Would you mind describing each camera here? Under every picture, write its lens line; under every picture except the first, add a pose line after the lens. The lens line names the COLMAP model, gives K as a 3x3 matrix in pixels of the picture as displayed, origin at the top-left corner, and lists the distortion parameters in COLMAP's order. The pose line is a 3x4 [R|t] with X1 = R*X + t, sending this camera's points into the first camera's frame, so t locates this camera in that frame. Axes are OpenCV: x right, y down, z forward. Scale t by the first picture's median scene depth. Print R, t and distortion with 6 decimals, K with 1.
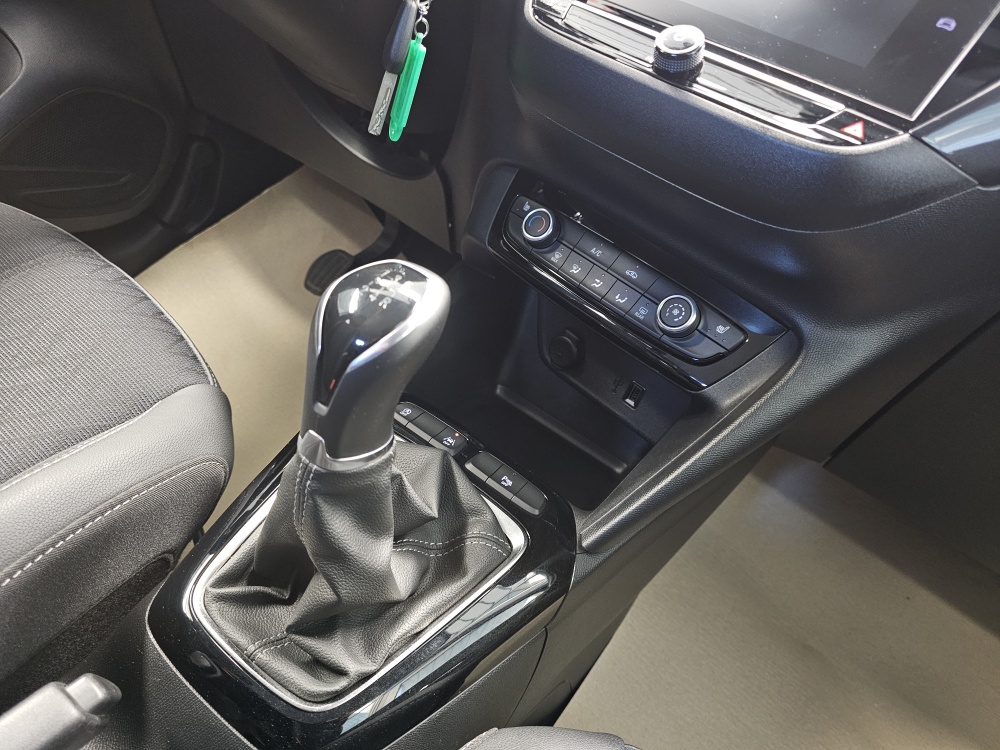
lens RADIAL K [[647.4, 0, 503.5], [0, 647.4, 369.5], [0, 0, 1]] dist [0.020893, -0.002320]
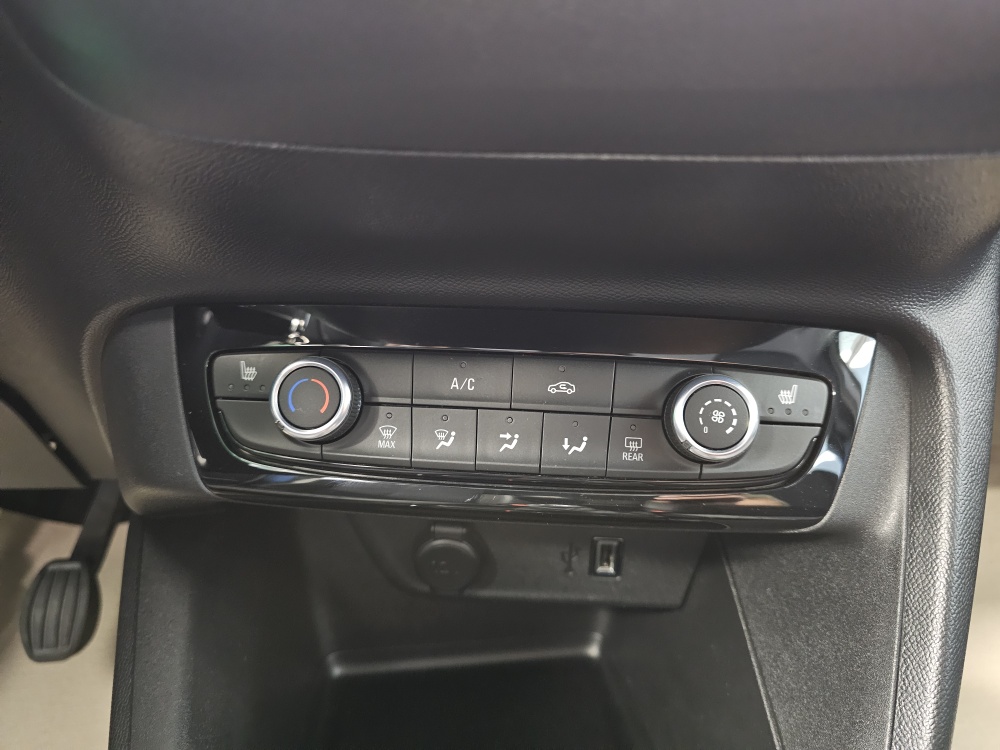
lens RADIAL K [[647.4, 0, 503.5], [0, 647.4, 369.5], [0, 0, 1]] dist [0.020893, -0.002320]
pose [[0.729471, -0.510022, 0.455795, -0.039403], [0.529057, 0.843065, 0.096643, -0.211877], [-0.433555, 0.170644, 0.884822, 0.556405]]
